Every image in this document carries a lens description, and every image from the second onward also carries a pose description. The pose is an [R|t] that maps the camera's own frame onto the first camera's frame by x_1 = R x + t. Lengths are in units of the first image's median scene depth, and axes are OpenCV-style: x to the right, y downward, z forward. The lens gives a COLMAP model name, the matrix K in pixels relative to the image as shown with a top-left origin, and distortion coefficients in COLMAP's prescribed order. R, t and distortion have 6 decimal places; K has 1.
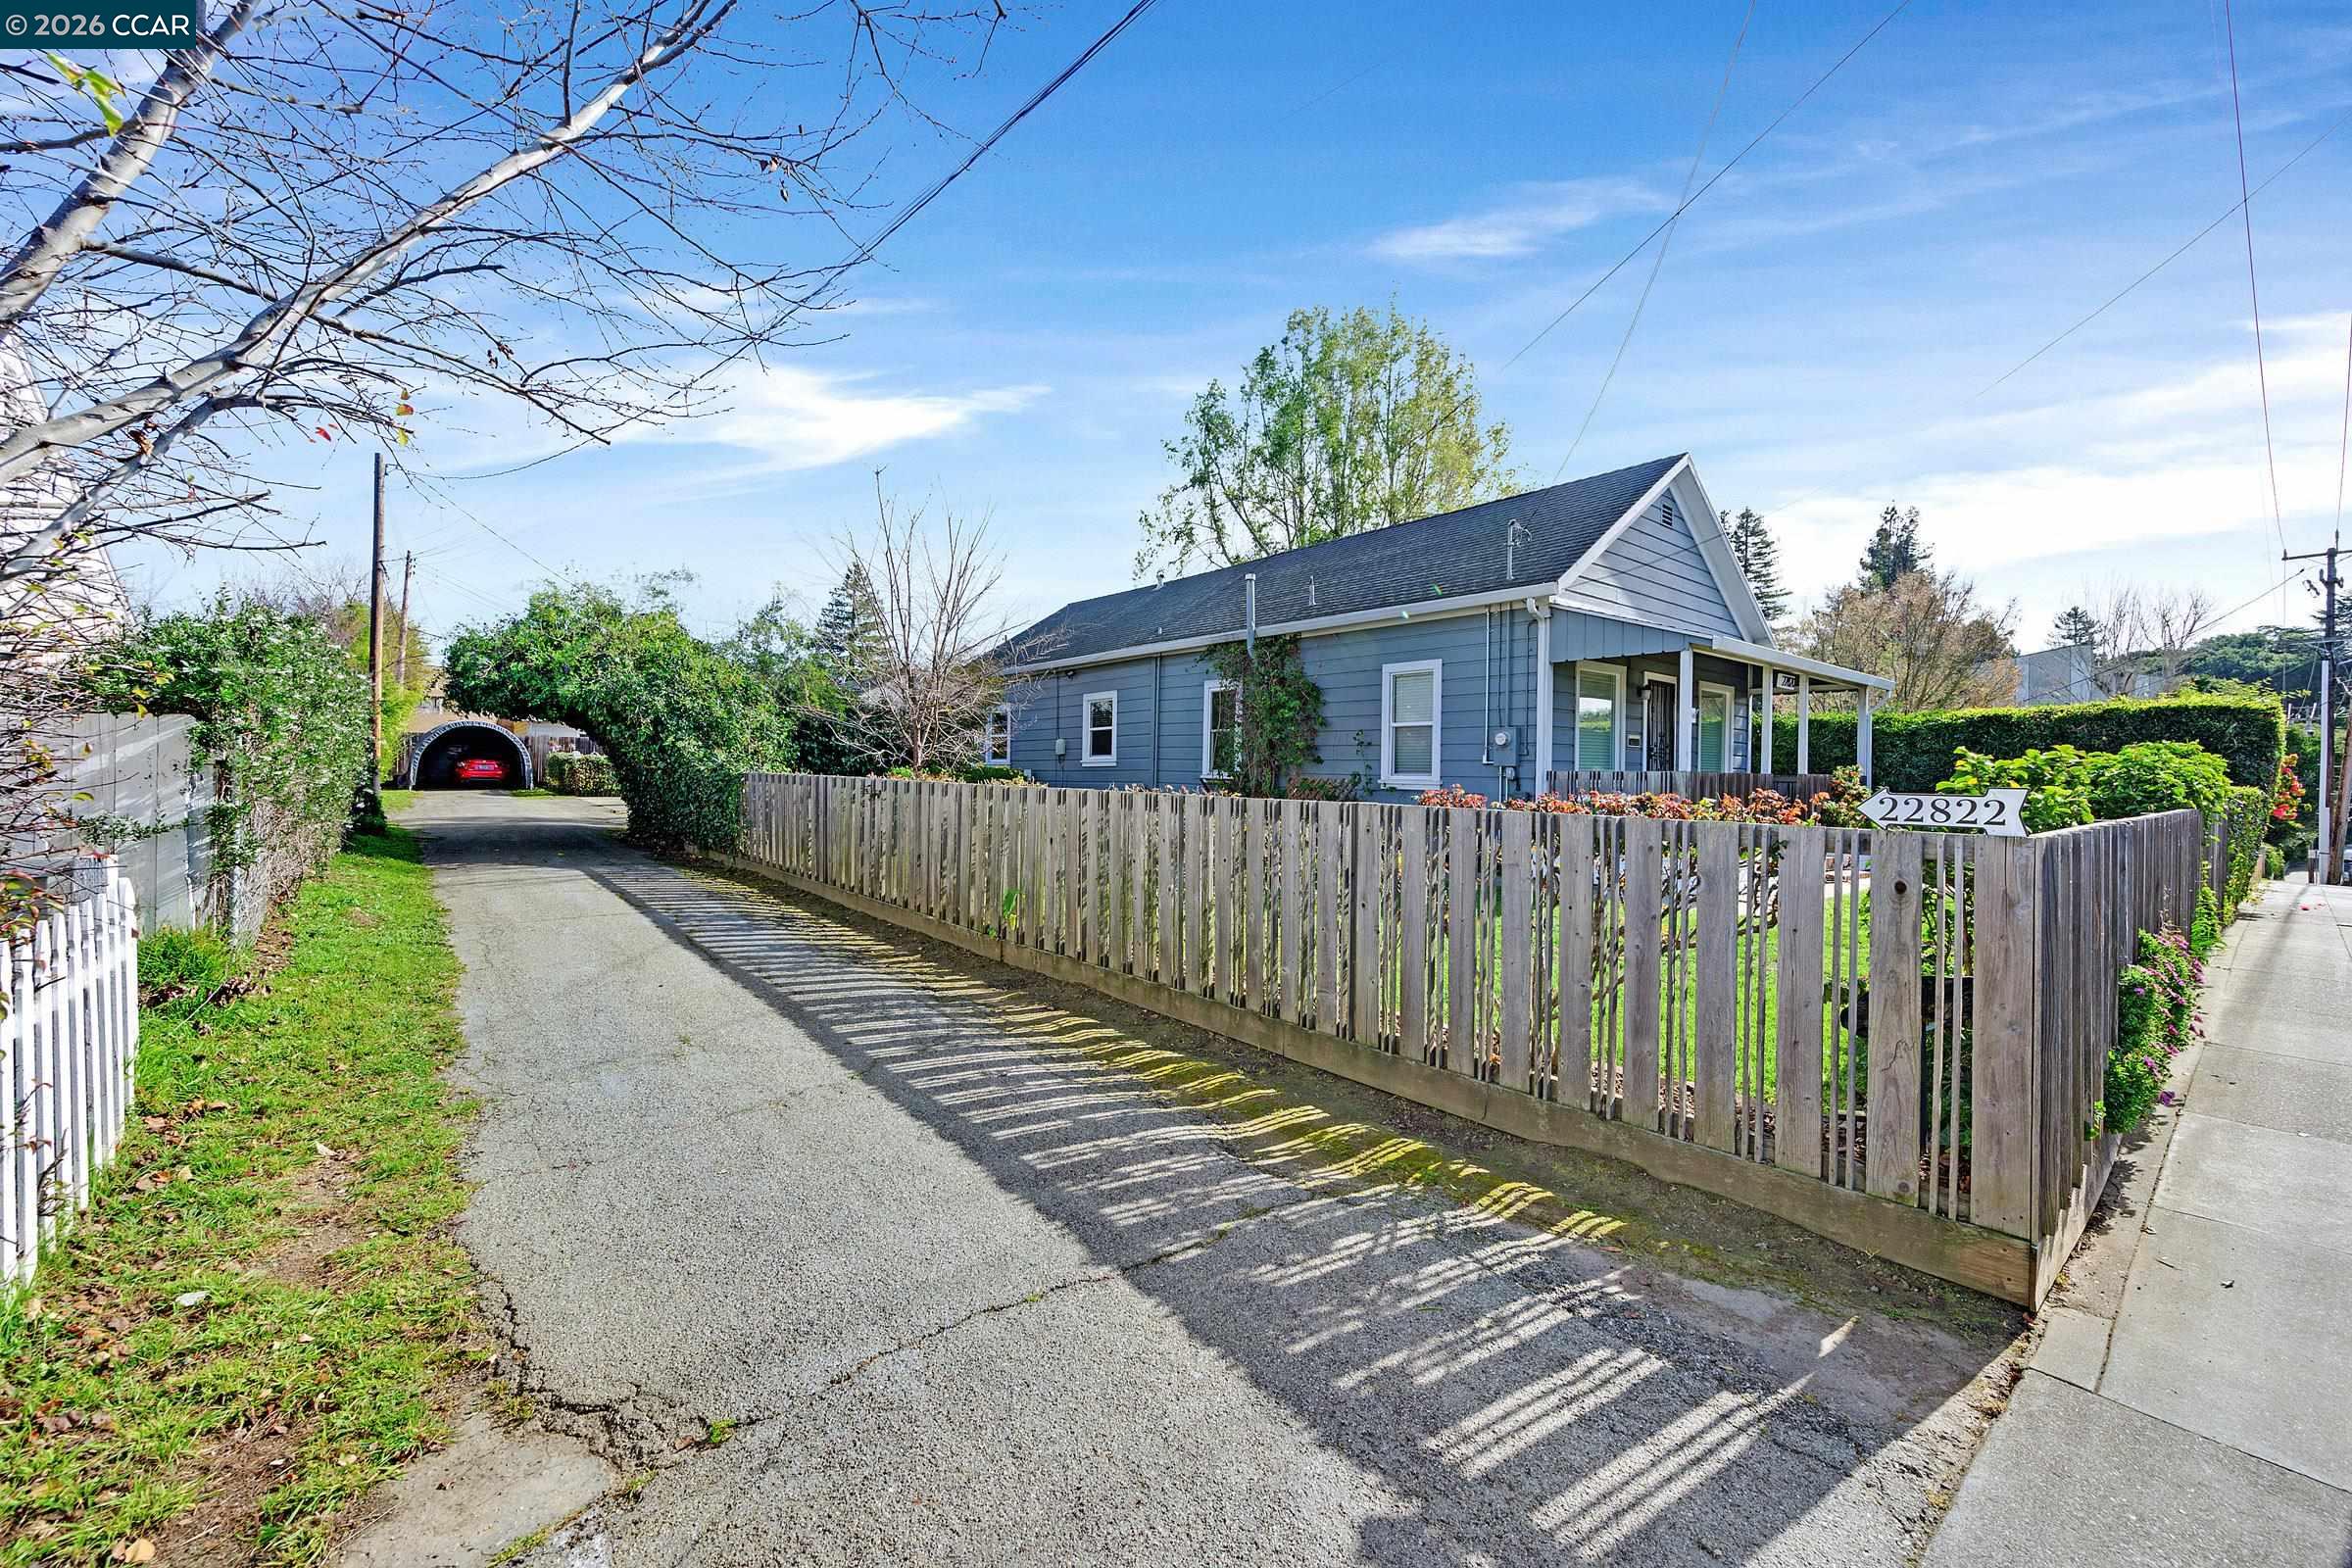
lens RADIAL K [[934.8, 0, 1182.8], [0, 934.8, 779.6], [0, 0, 1]] dist [-0.005169, -0.000151]
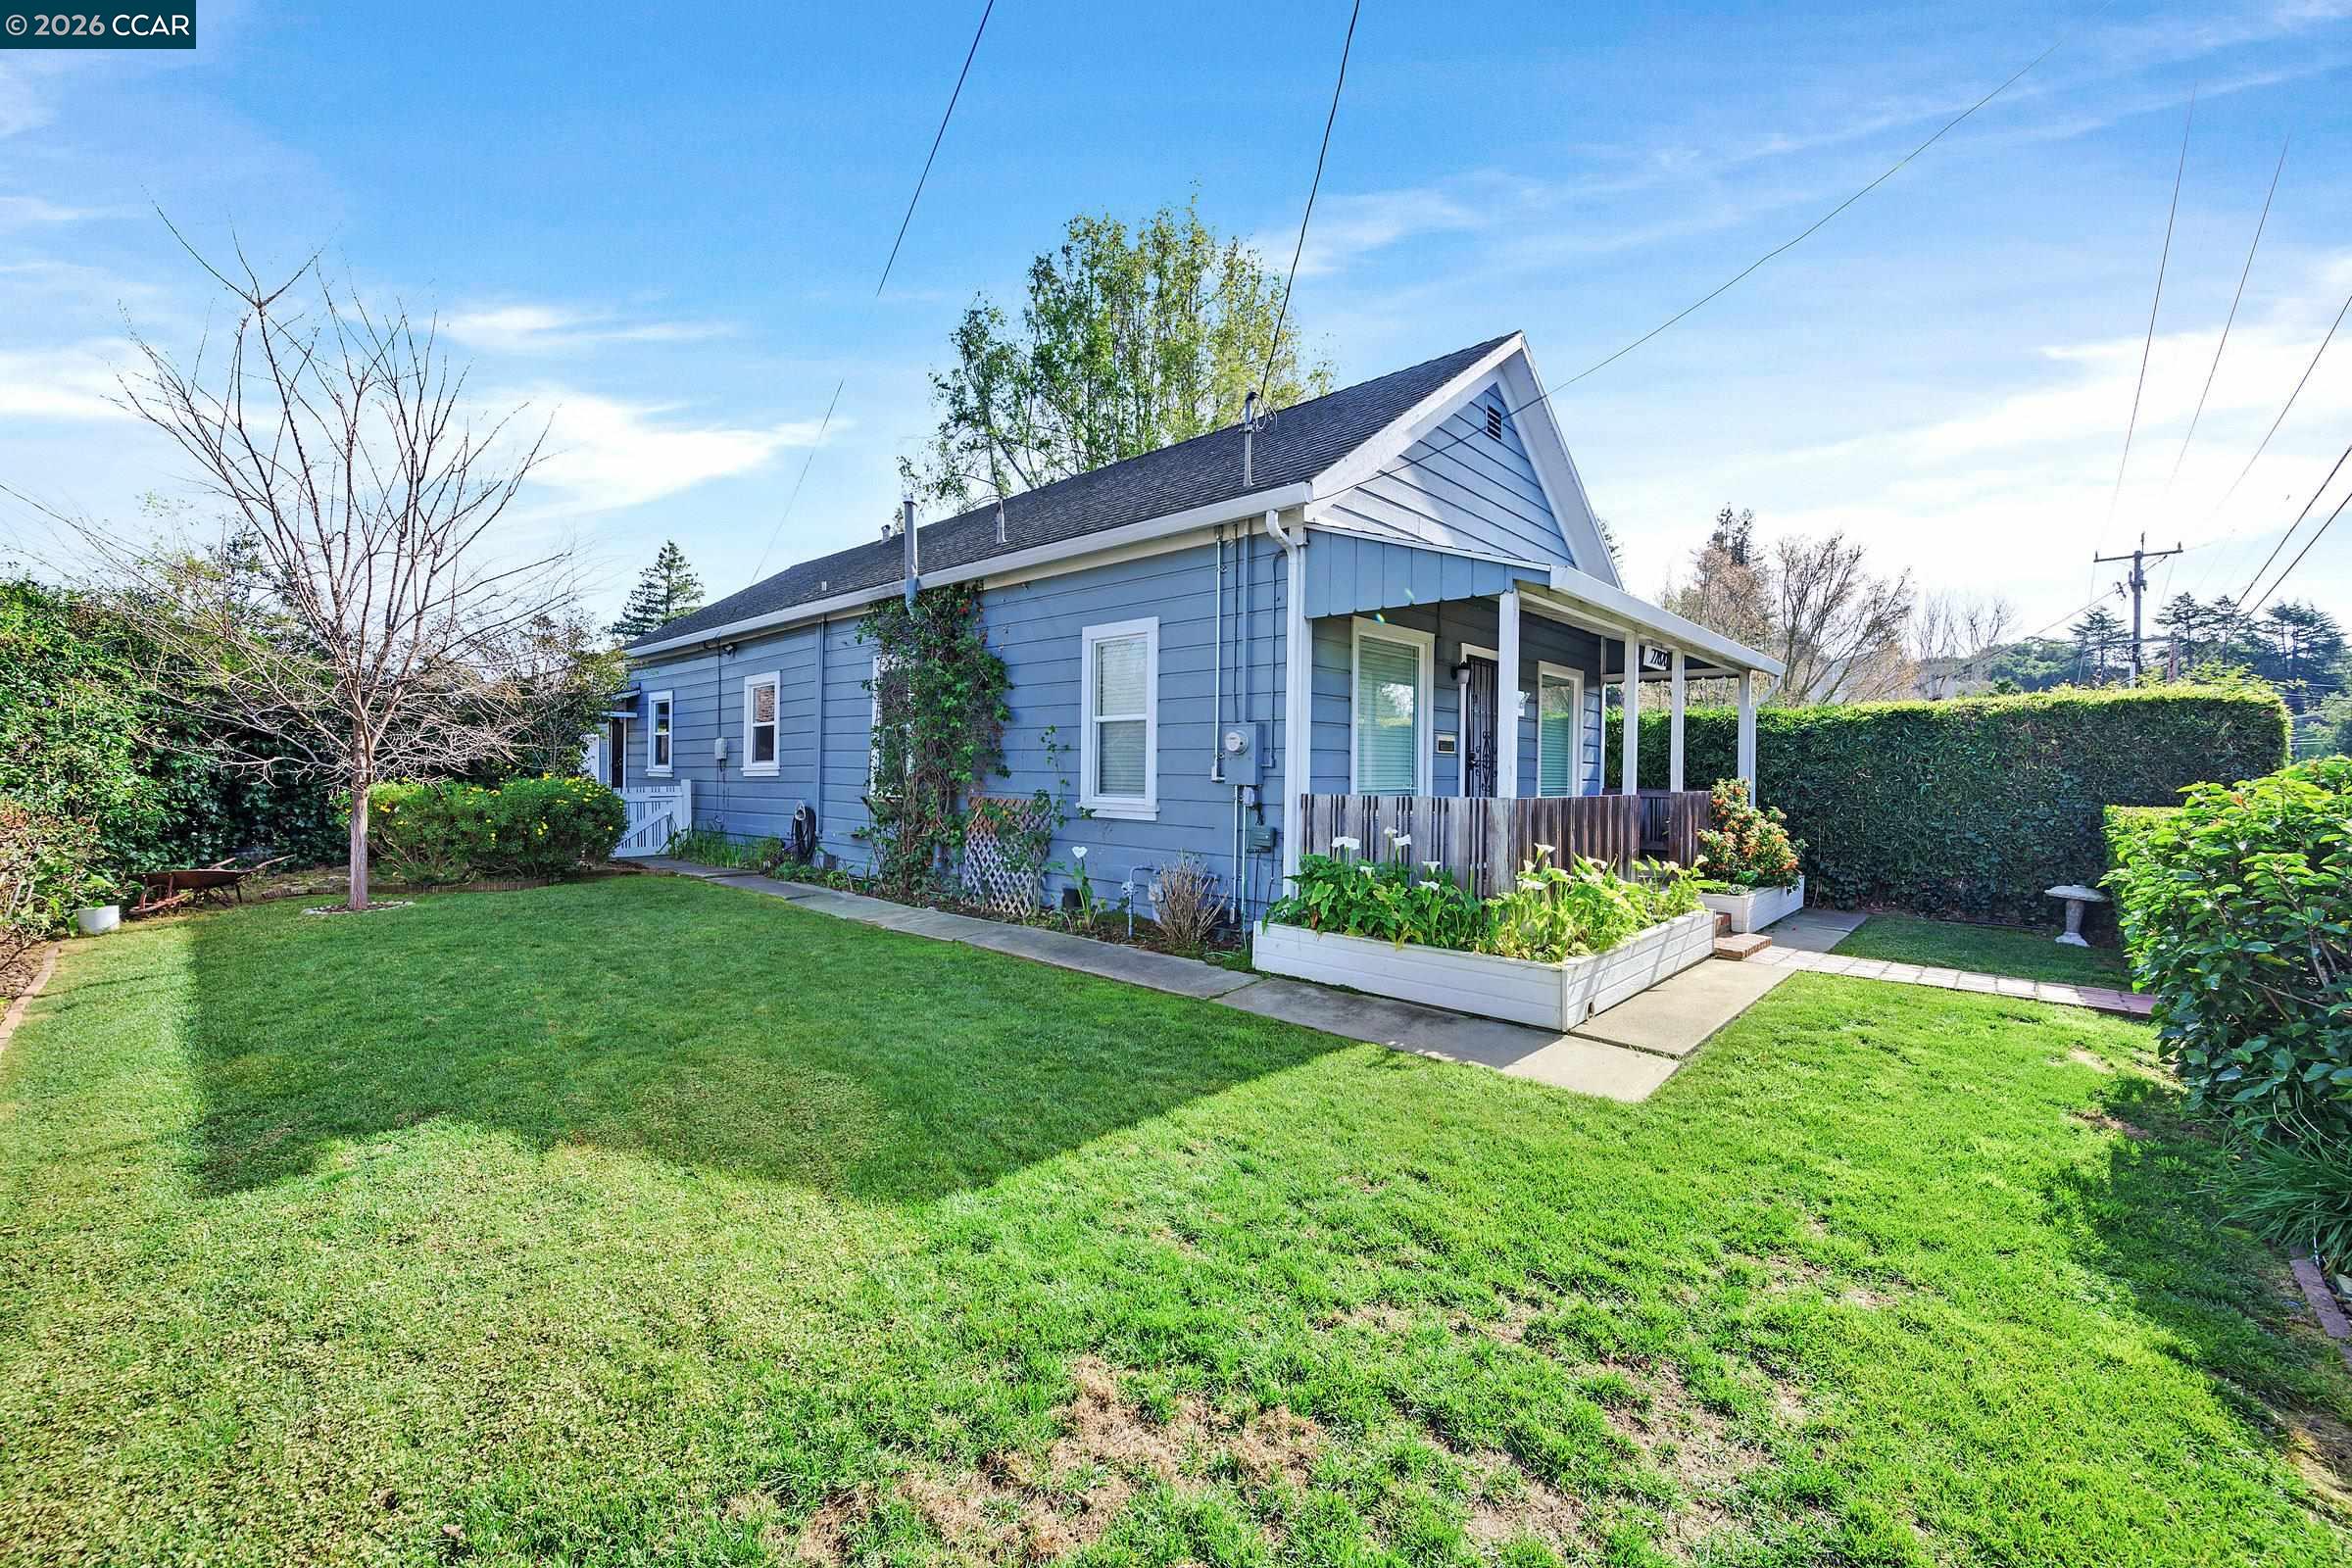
lens RADIAL K [[934.8, 0, 1182.8], [0, 934.8, 779.6], [0, 0, 1]] dist [-0.005169, -0.000151]
pose [[0.991537, -0.003317, 0.129782, 0.199484], [0.002919, 0.999990, 0.003258, -0.018029], [-0.129791, -0.002852, 0.991537, 0.341033]]
